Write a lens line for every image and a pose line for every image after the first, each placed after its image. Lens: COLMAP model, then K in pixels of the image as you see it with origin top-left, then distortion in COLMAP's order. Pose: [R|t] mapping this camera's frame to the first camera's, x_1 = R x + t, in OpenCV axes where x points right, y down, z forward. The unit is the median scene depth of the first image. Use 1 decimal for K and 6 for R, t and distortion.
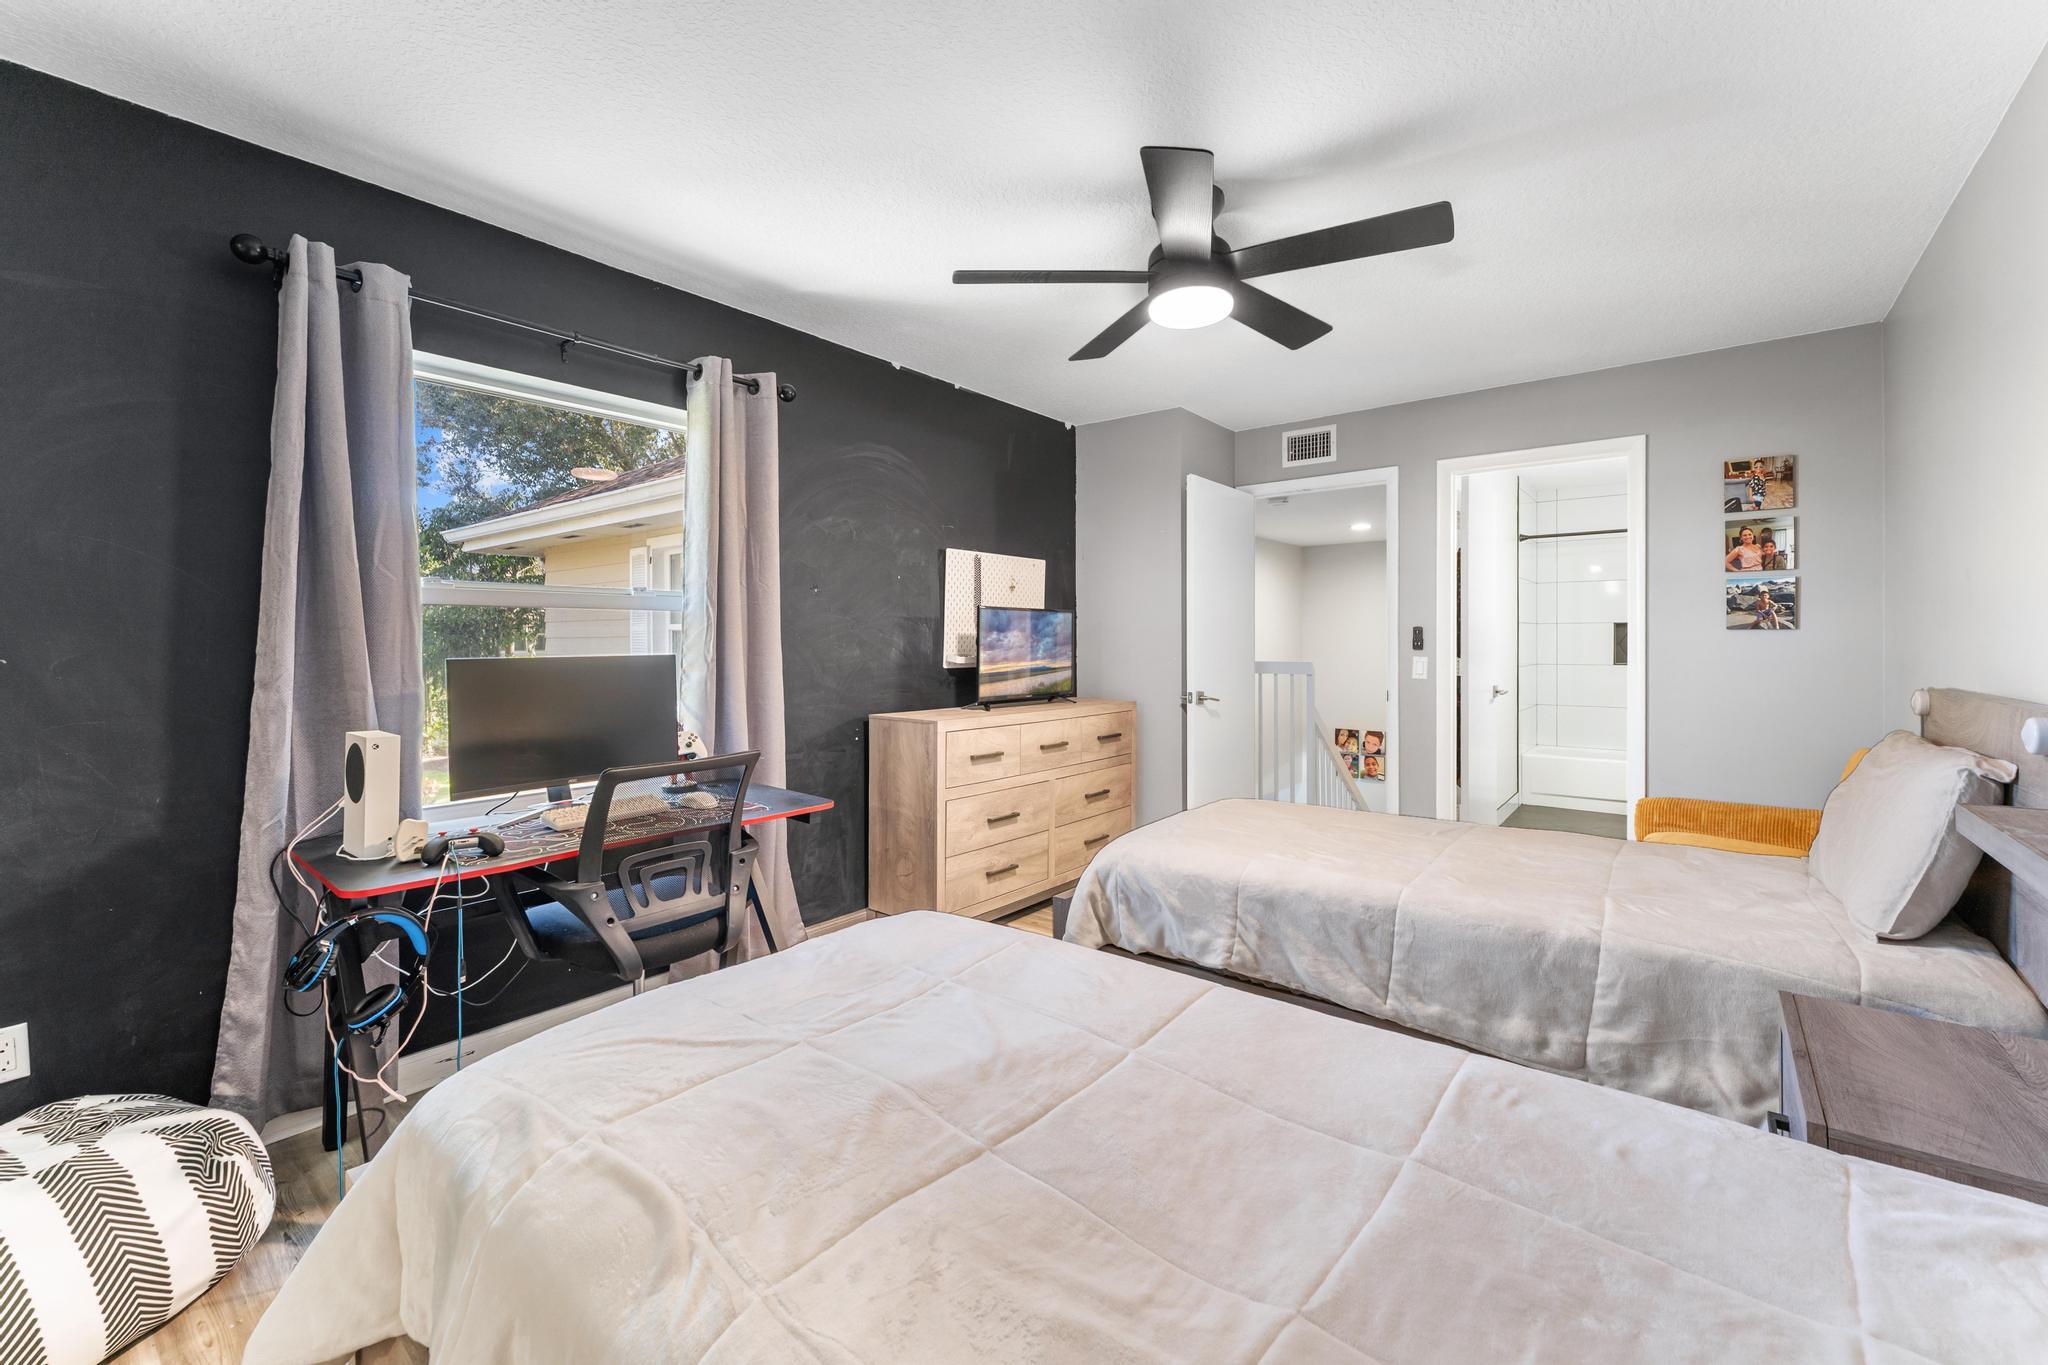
lens RADIAL K [[819.9, 0, 1012.5], [0, 819.9, 647.8], [0, 0, 1]] dist [-0.001924, 0.000462]
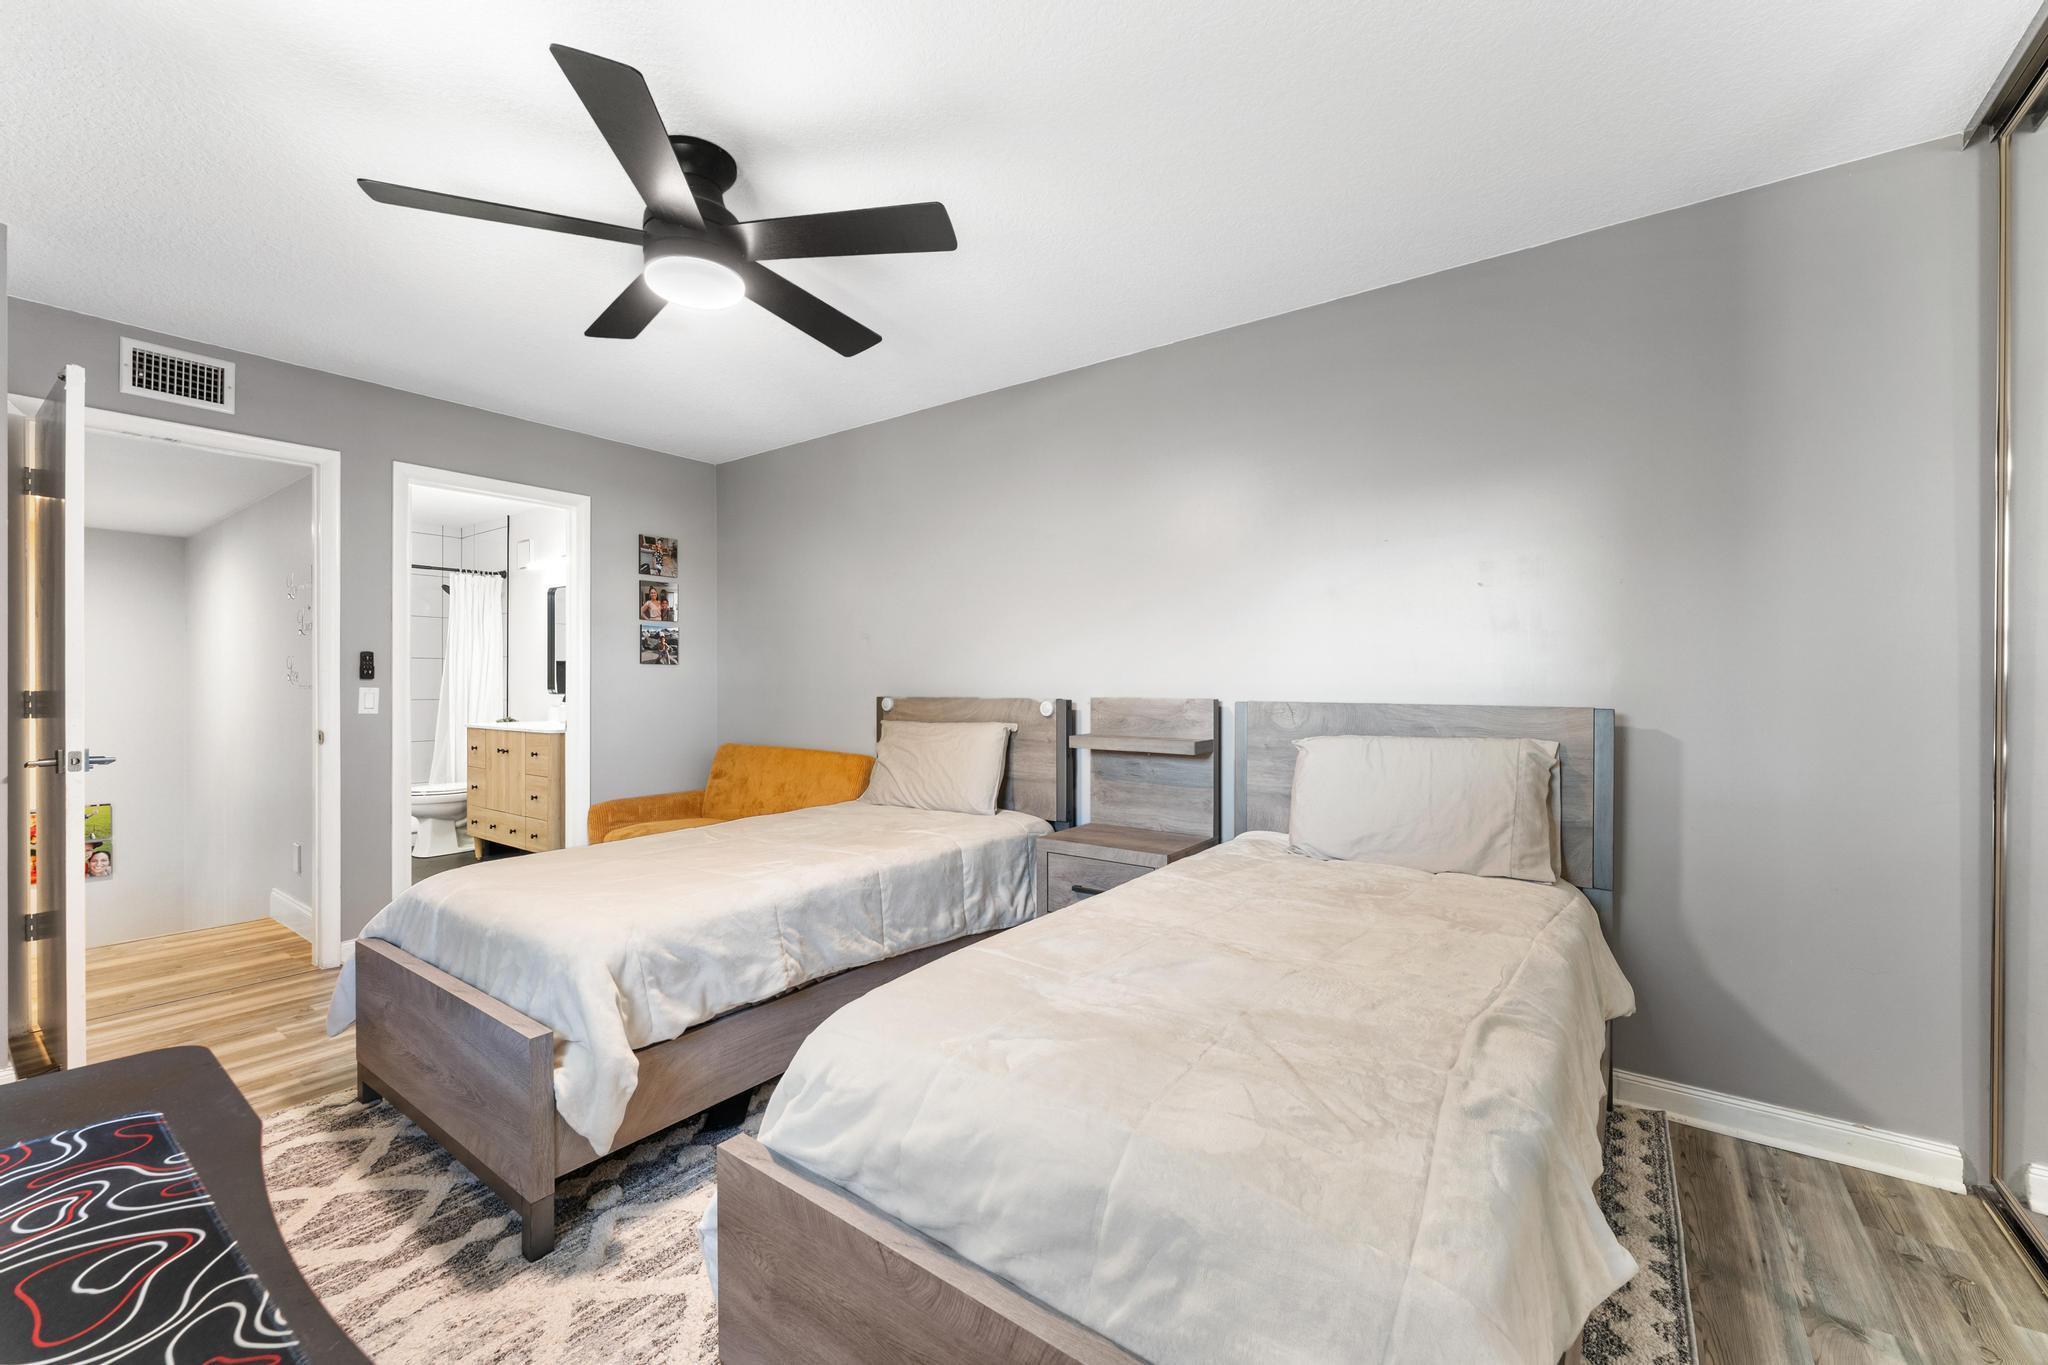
lens RADIAL K [[819.9, 0, 1016.8], [0, 819.9, 683.0], [0, 0, 1]] dist [-0.001924, 0.000462]
pose [[-0.037853, 0.001748, 0.999282, -0.460997], [0.004387, 0.999989, -0.001583, 0.013331], [-0.999274, 0.004324, -0.037860, 0.463260]]
